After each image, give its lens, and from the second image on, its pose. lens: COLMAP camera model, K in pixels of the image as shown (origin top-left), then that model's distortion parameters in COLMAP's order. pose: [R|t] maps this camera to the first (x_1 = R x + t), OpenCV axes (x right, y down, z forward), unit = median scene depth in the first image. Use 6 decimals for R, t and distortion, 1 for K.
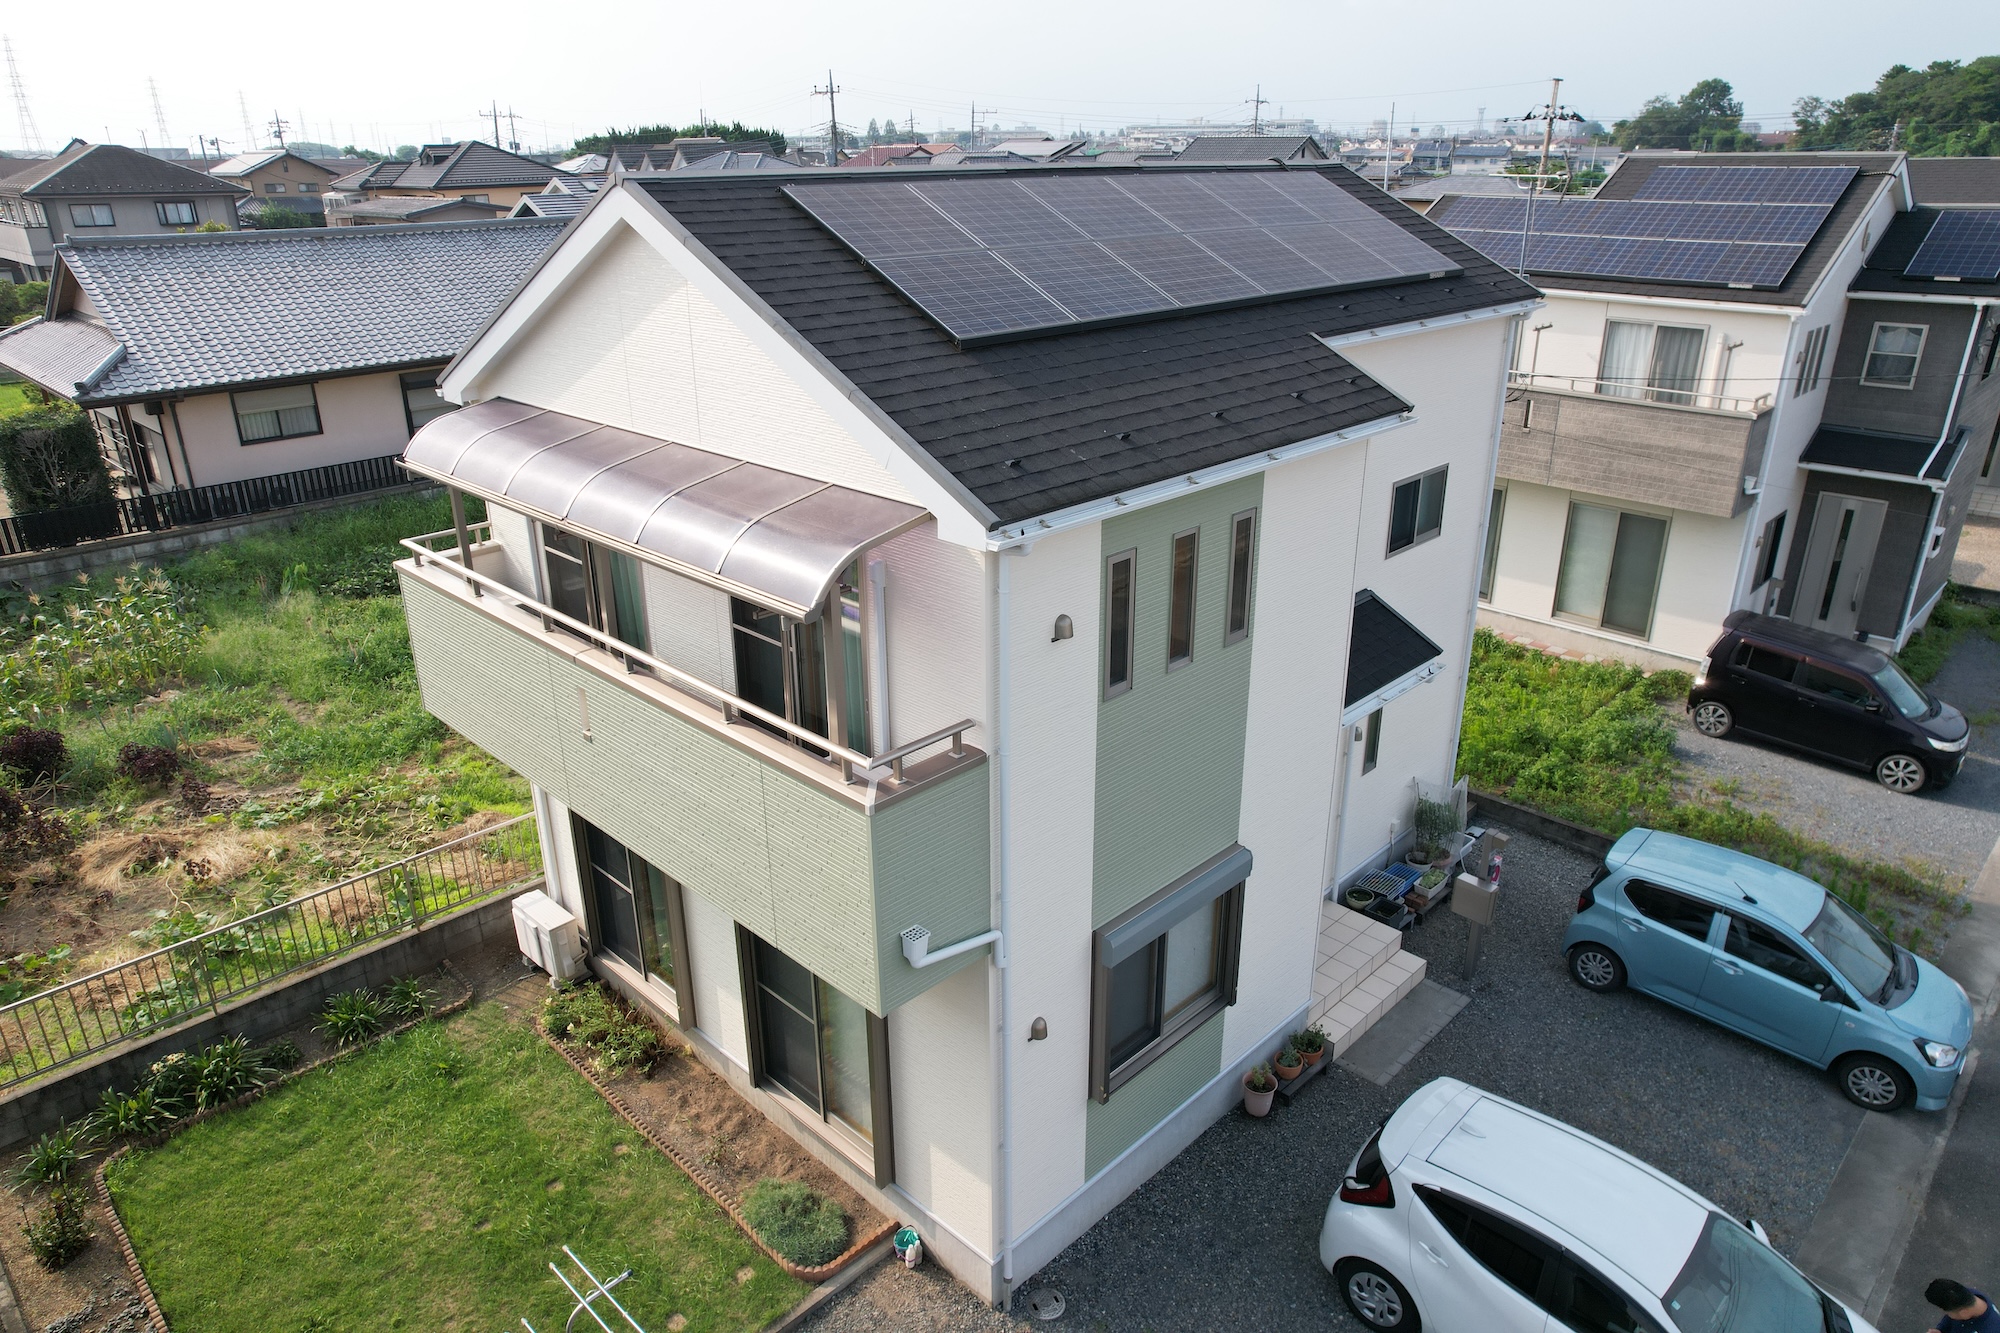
lens RADIAL K [[1254.8, 0, 1000.0], [0, 1254.8, 666.5], [0, 0, 1]] dist [0.004784, 0.002018]
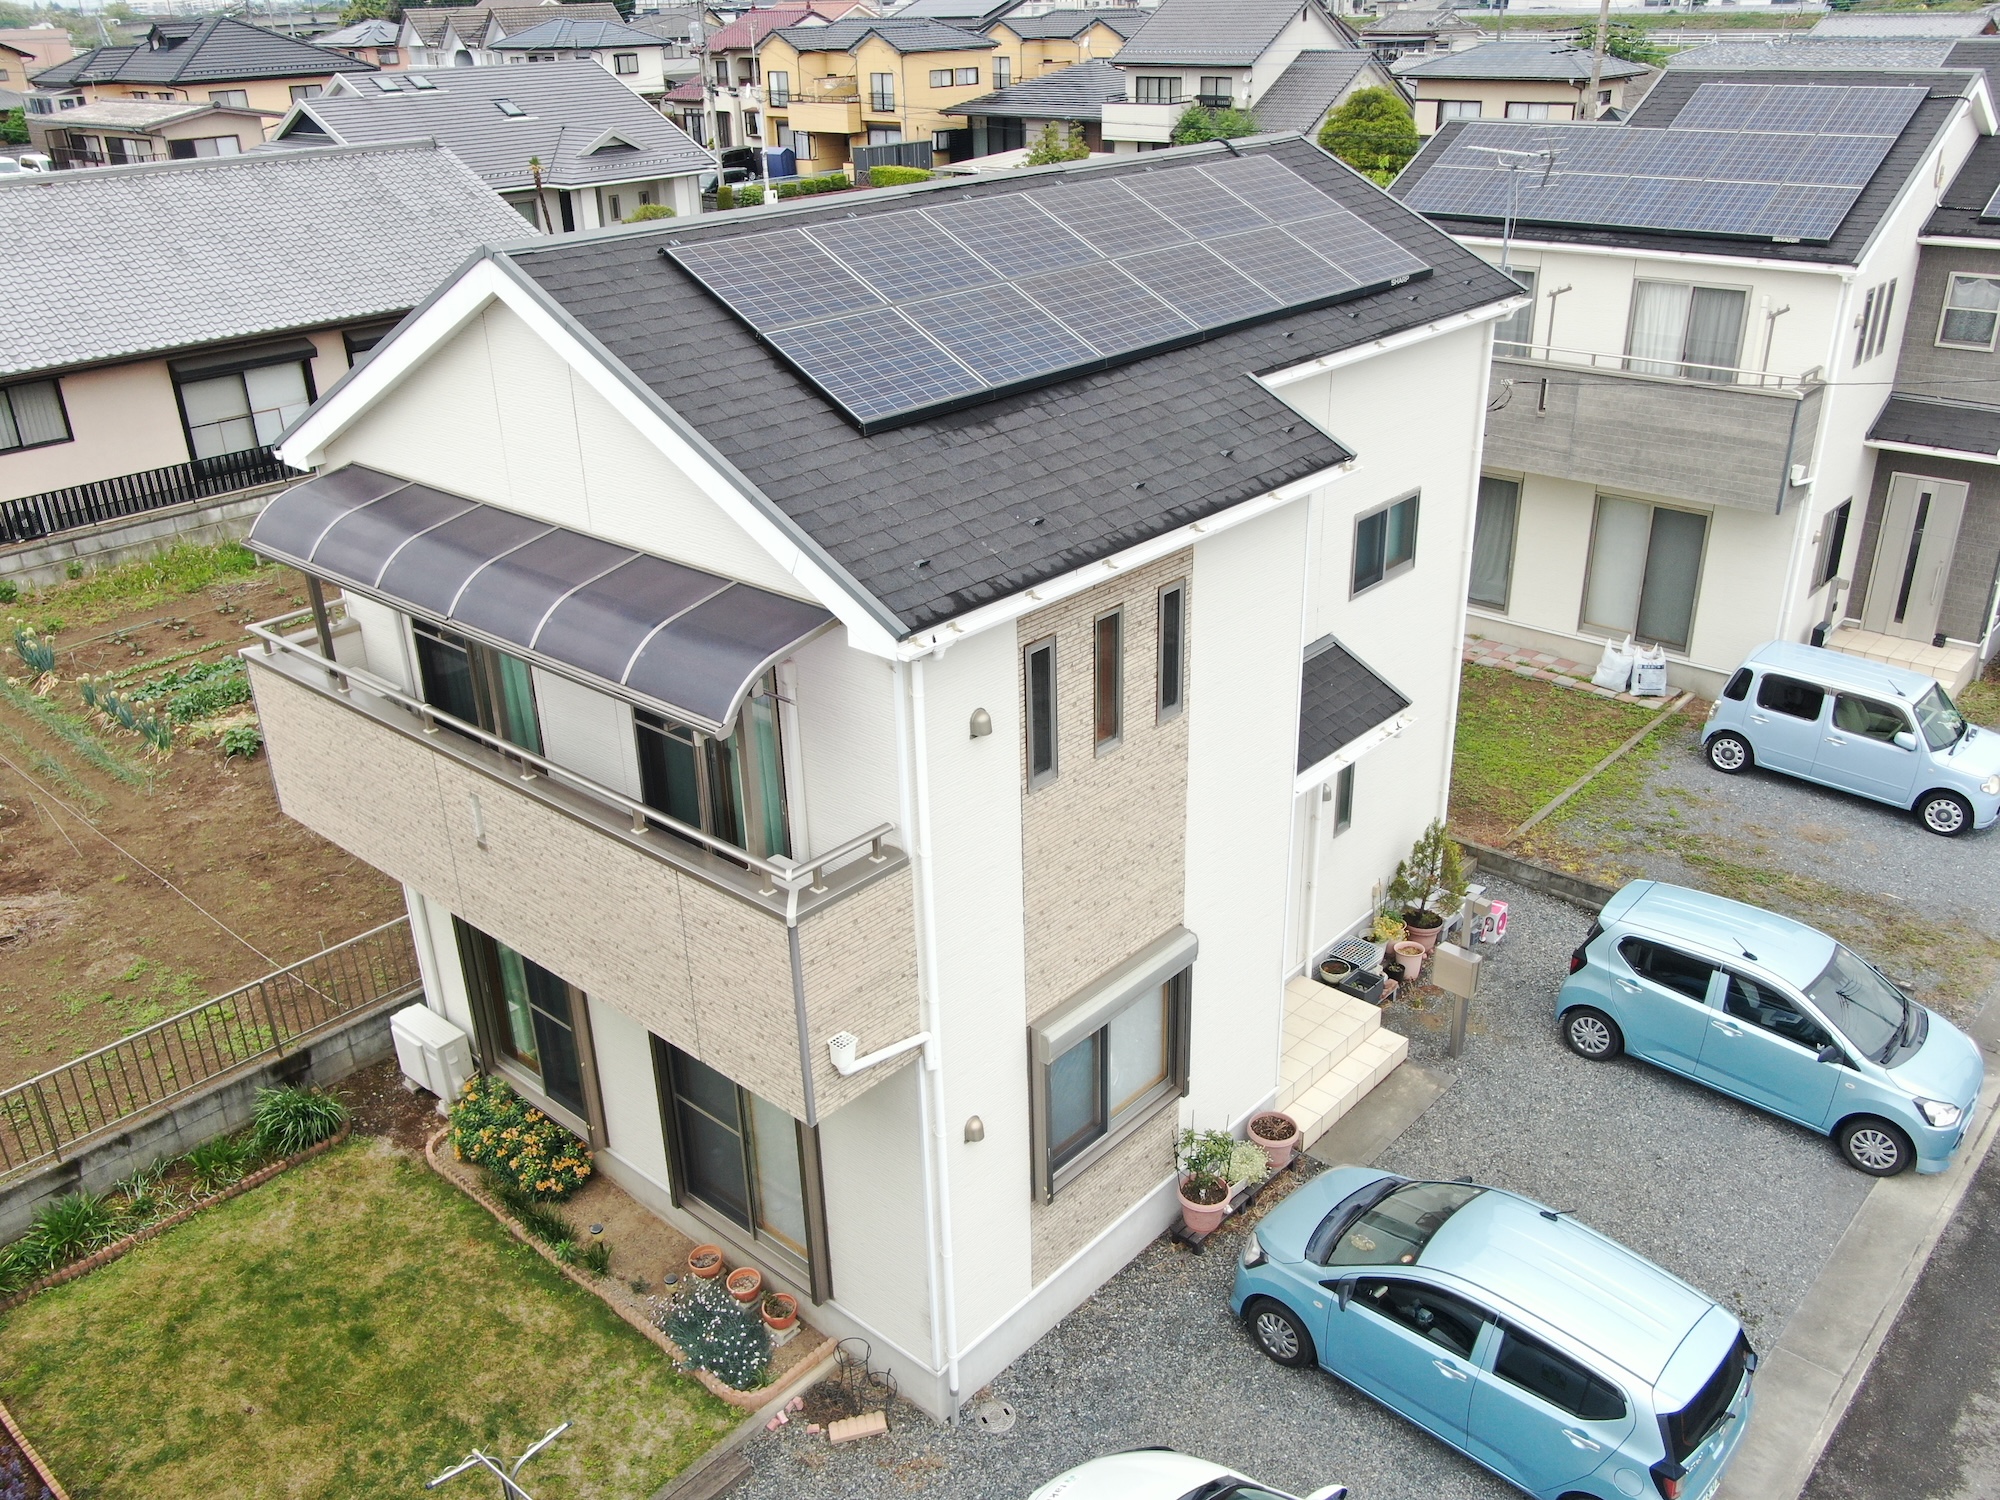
lens RADIAL K [[1646.2, 0, 1000.0], [0, 1646.2, 750.0], [0, 0, 1]] dist [0.084477, -0.001310]
pose [[0.998922, -0.037171, 0.027818, 0.020512], [0.035615, 0.997879, 0.054491, -0.057369], [-0.029784, -0.053442, 0.998127, -0.202931]]
